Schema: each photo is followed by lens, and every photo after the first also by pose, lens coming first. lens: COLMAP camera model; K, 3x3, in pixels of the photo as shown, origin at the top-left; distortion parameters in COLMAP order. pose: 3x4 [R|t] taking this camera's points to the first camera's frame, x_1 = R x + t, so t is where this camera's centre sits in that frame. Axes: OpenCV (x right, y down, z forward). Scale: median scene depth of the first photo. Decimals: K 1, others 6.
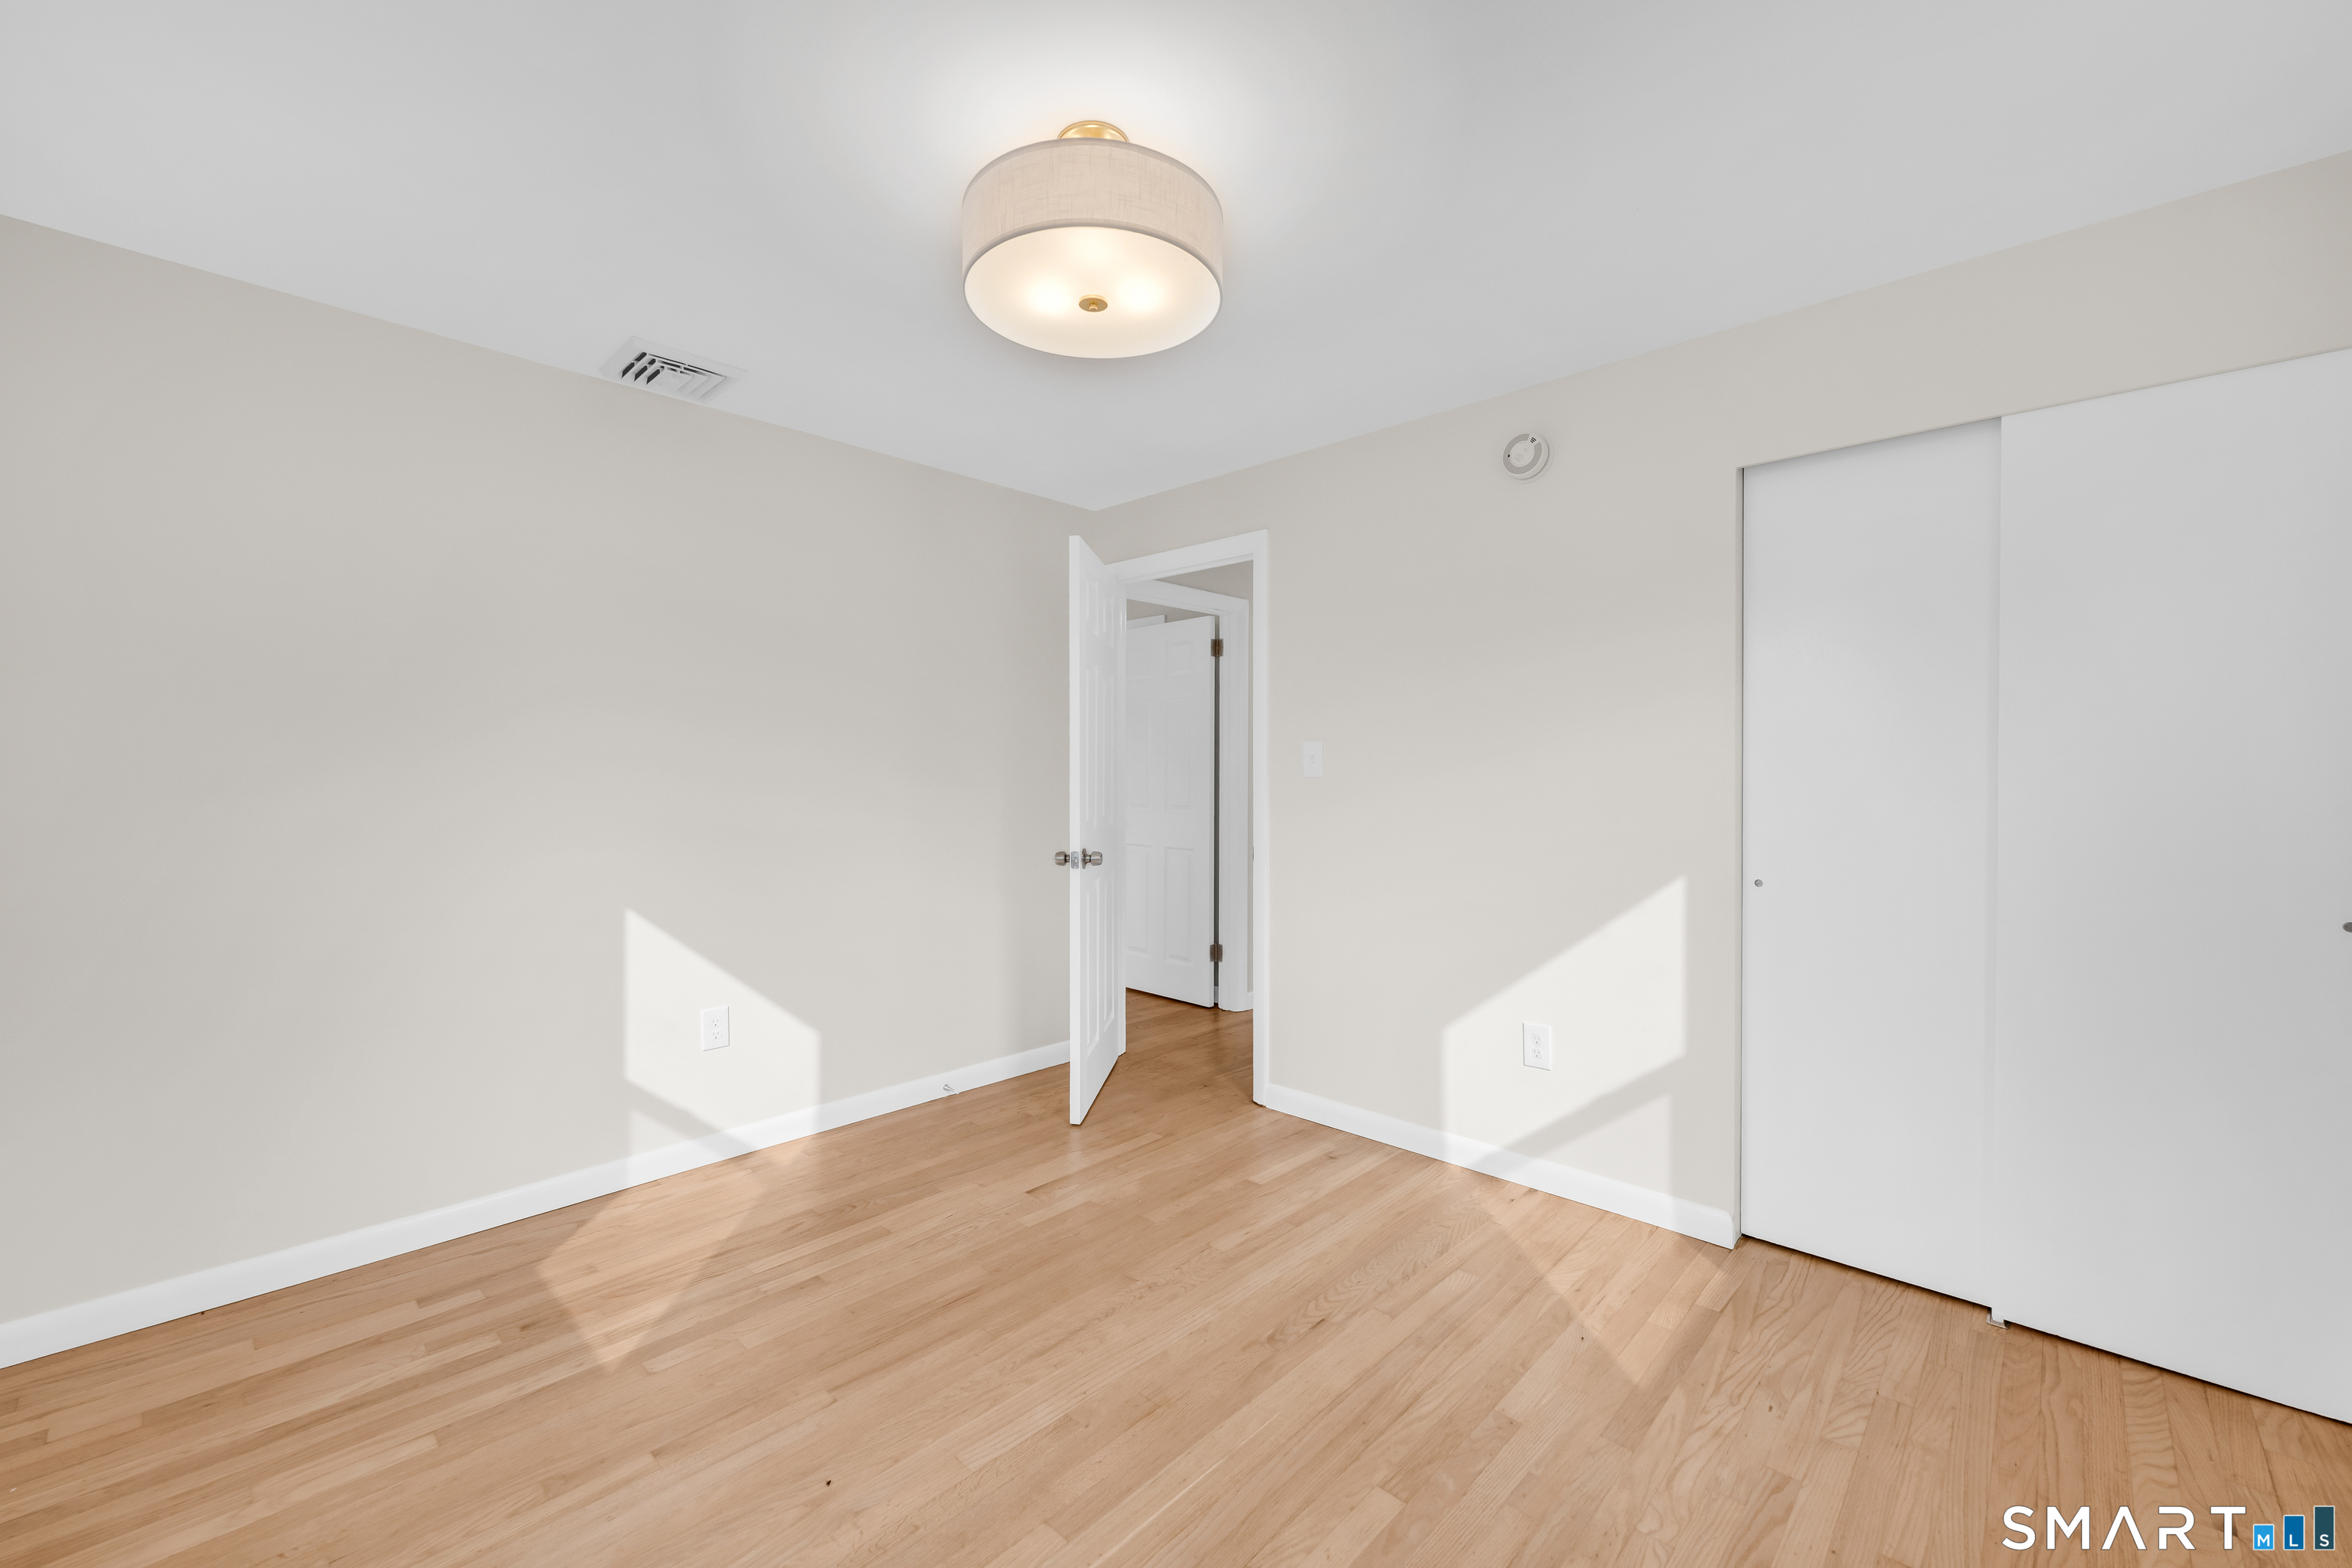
lens RADIAL K [[936.0, 0, 1173.0], [0, 936.0, 780.2], [0, 0, 1]] dist [-0.006415, 0.001734]
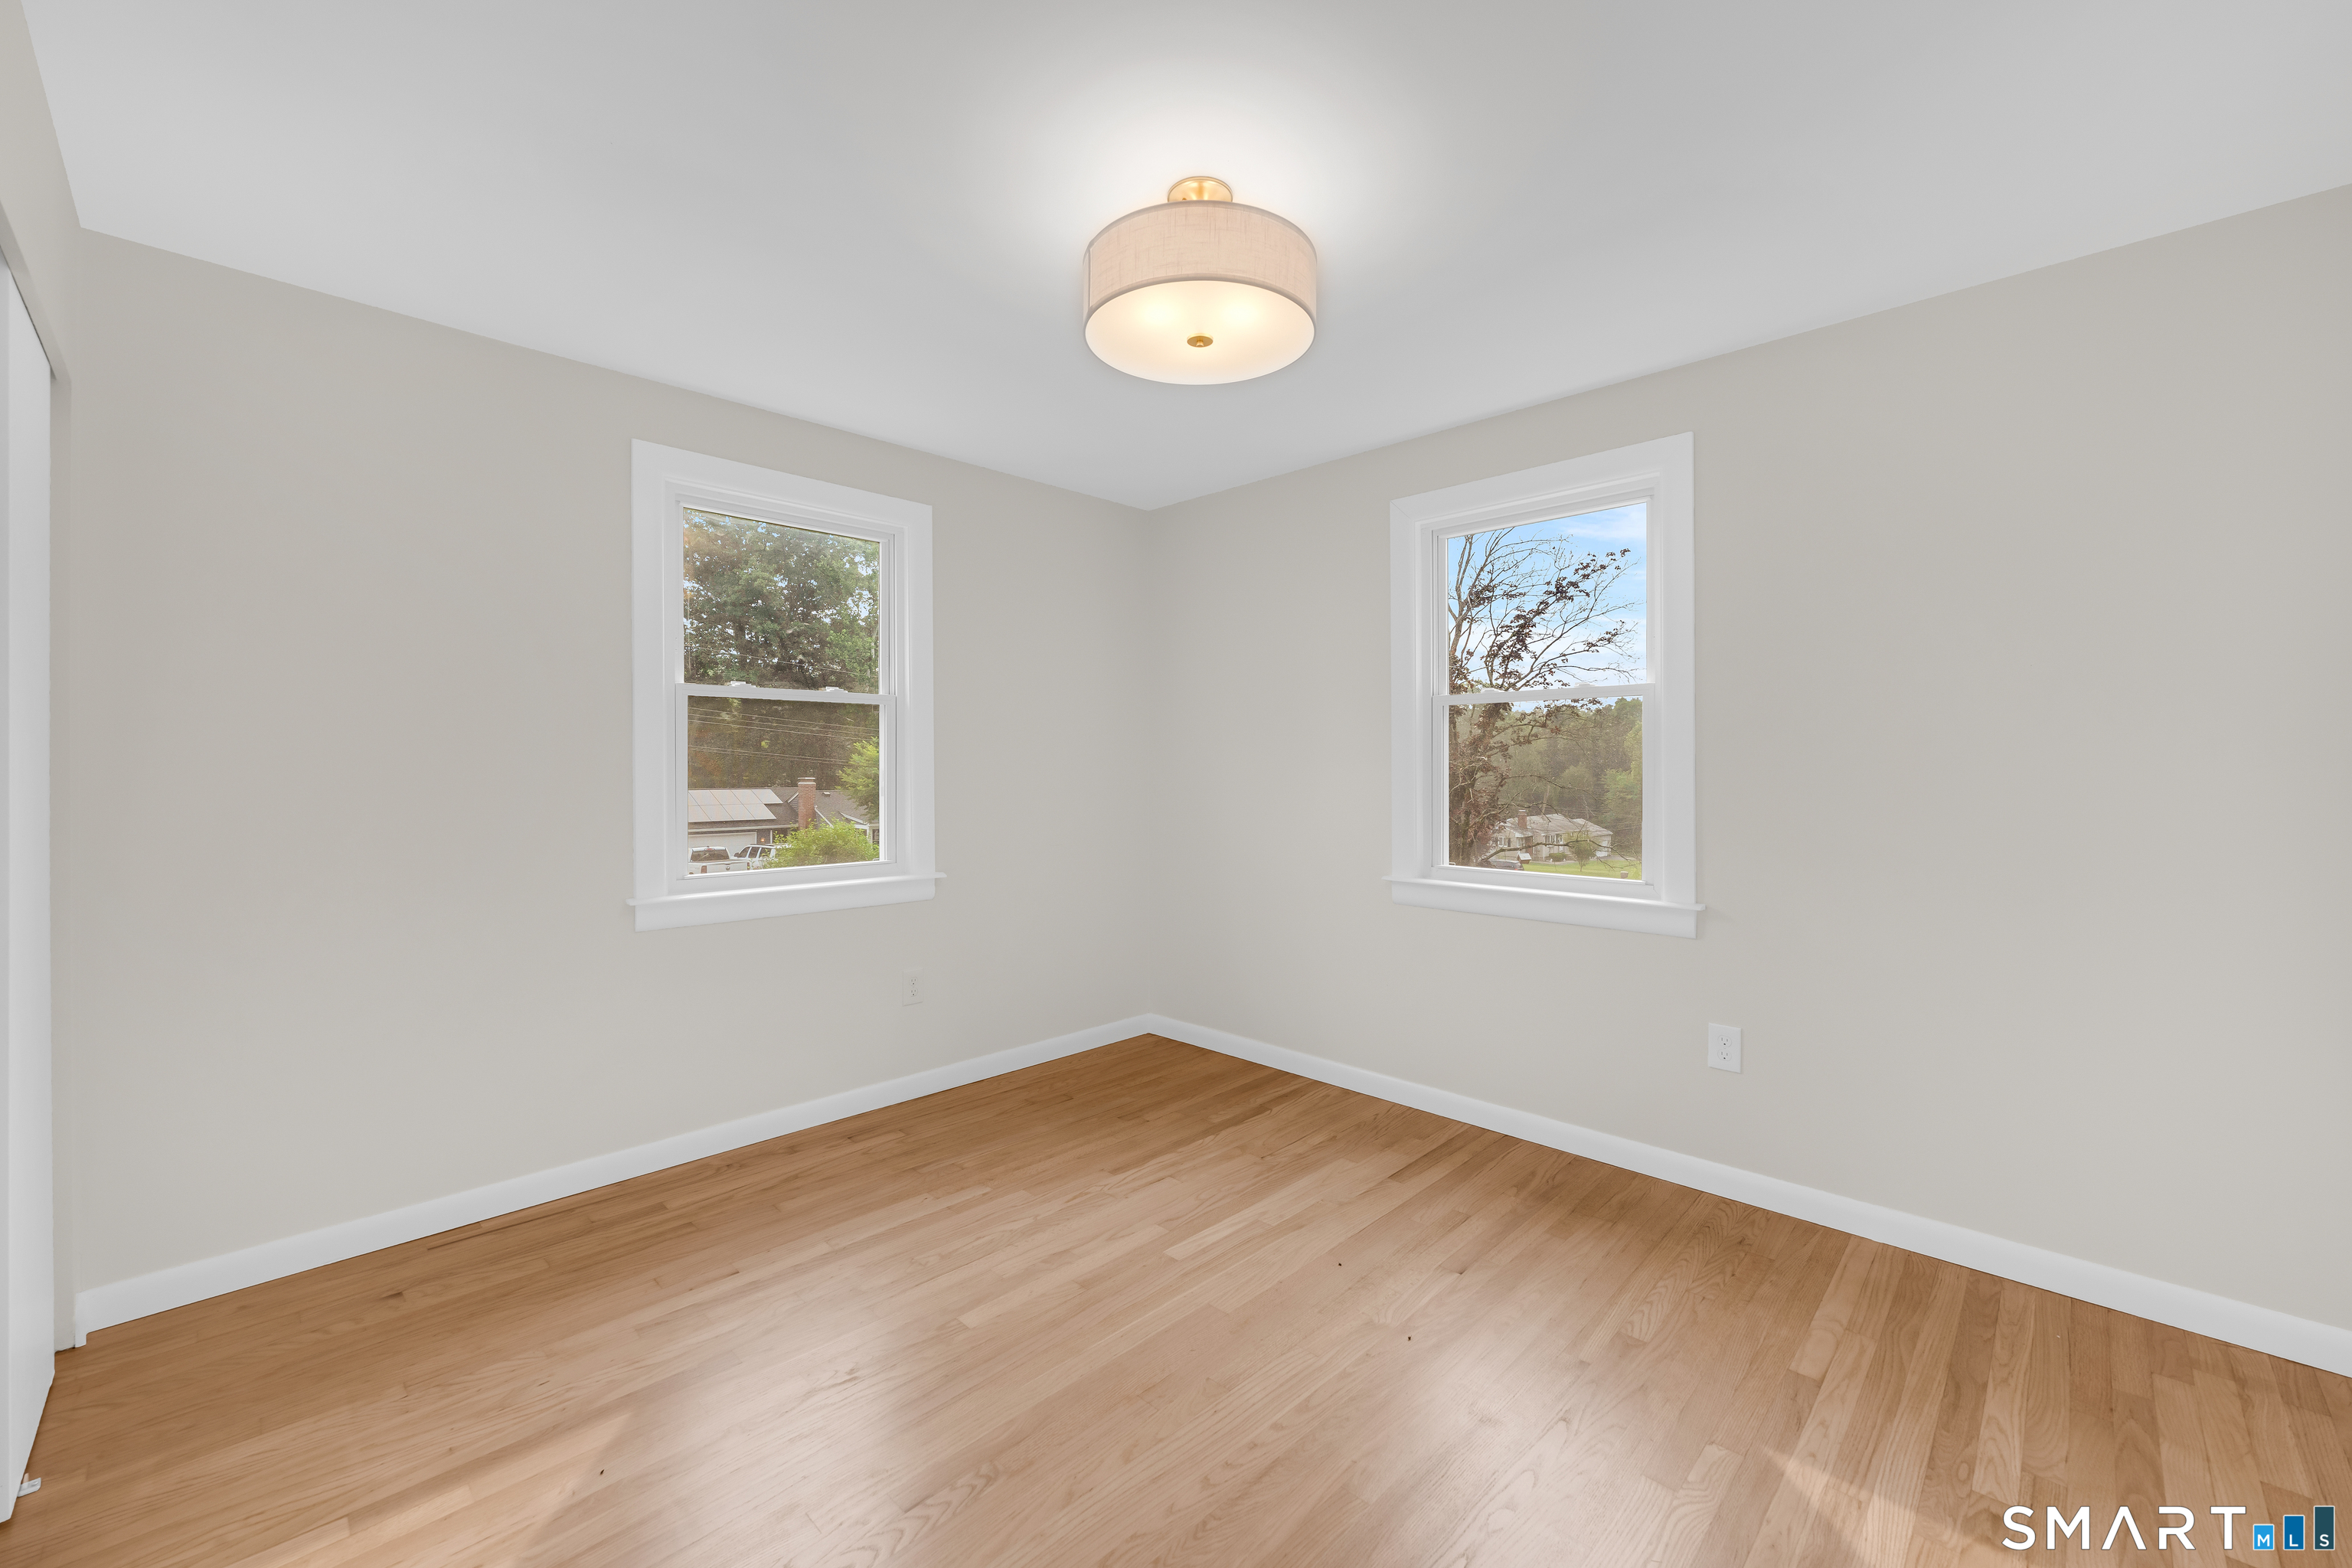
lens RADIAL K [[936.0, 0, 1179.1], [0, 936.0, 776.5], [0, 0, 1]] dist [-0.006415, 0.001734]
pose [[-0.999831, 0.001766, 0.018307, -0.076945], [0.001923, 0.999962, 0.008542, -0.002361], [-0.018292, 0.008575, -0.999796, 1.979569]]
